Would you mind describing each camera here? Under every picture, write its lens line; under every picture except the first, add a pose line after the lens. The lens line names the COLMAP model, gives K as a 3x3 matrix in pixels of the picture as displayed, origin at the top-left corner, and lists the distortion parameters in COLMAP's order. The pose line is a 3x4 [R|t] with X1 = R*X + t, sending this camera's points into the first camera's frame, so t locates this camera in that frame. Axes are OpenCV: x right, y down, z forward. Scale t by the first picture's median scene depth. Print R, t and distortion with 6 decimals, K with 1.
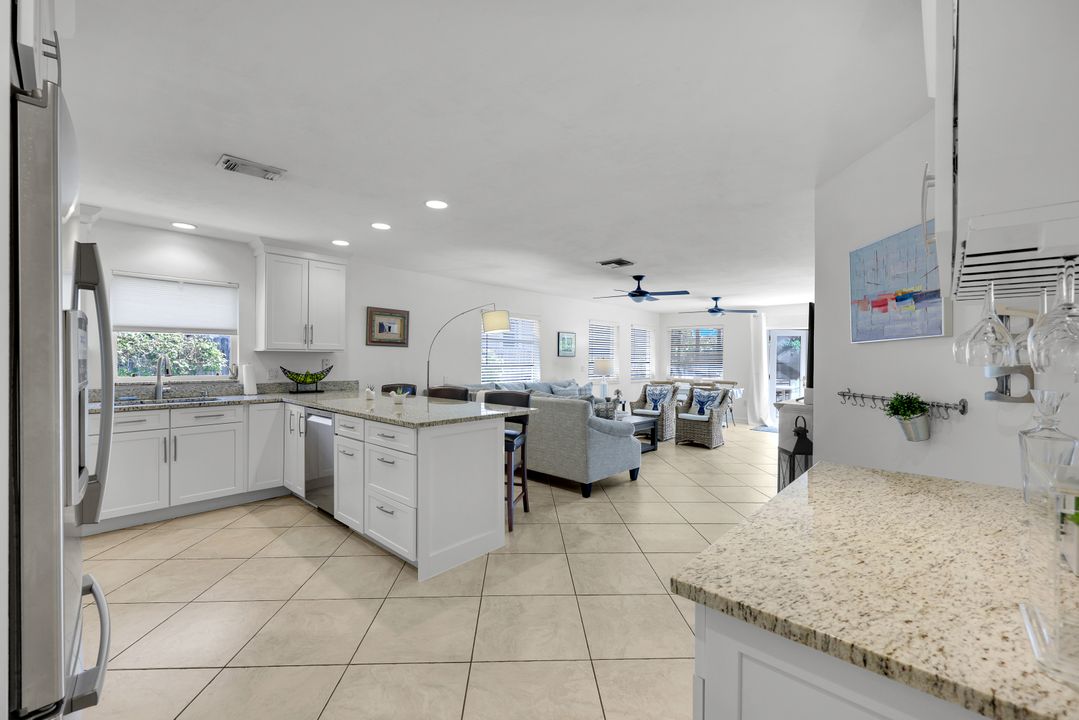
lens RADIAL K [[439.6, 0, 534.2], [0, 439.6, 359.7], [0, 0, 1]] dist [0.000698, -0.000187]
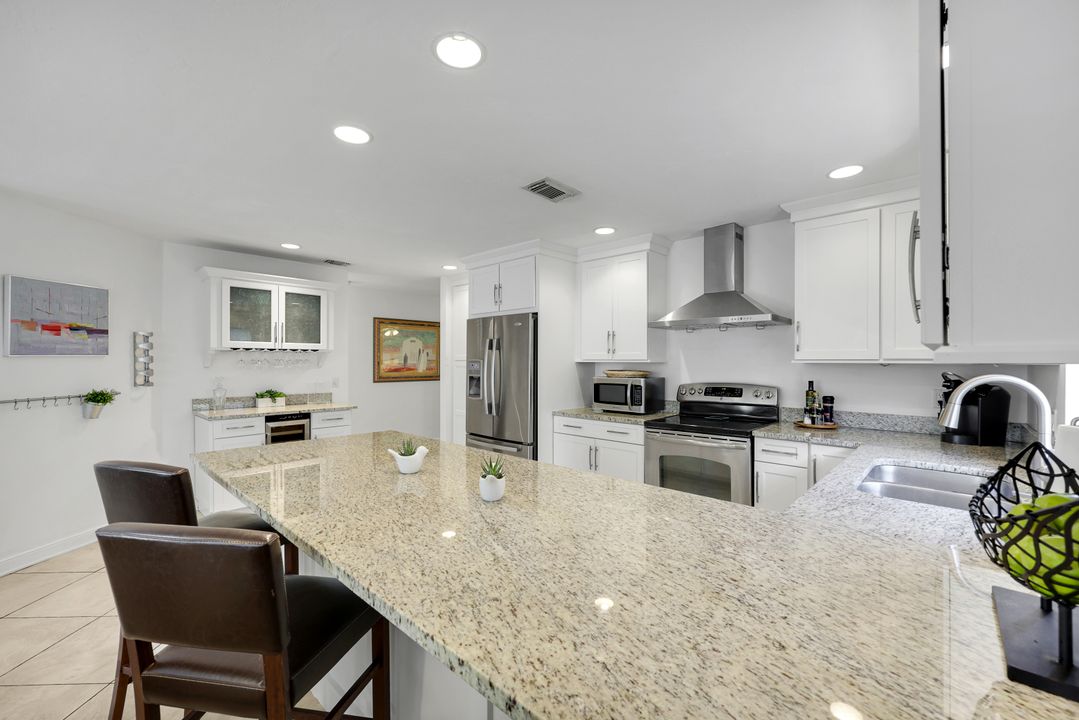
lens RADIAL K [[439.6, 0, 536.5], [0, 439.6, 361.3], [0, 0, 1]] dist [0.000698, -0.000187]
pose [[-0.999964, -0.008368, -0.001277, -0.306892], [-0.008369, 0.999964, 0.000983, -0.017289], [0.001268, 0.000993, -0.999999, 1.026188]]
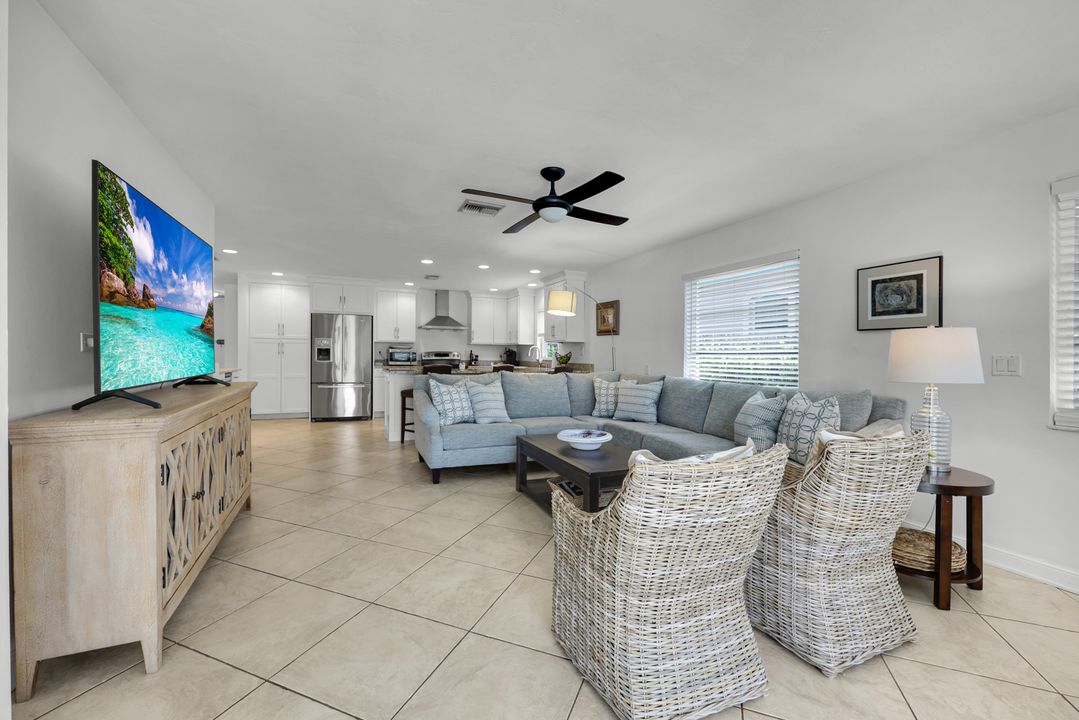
lens RADIAL K [[439.6, 0, 539.1], [0, 439.6, 358.1], [0, 0, 1]] dist [0.000698, -0.000187]
pose [[-0.396862, -0.006286, -0.917857, 0.829693], [-0.015744, 0.999876, -0.000041, 0.033756], [0.917743, 0.014434, -0.396912, 1.380630]]
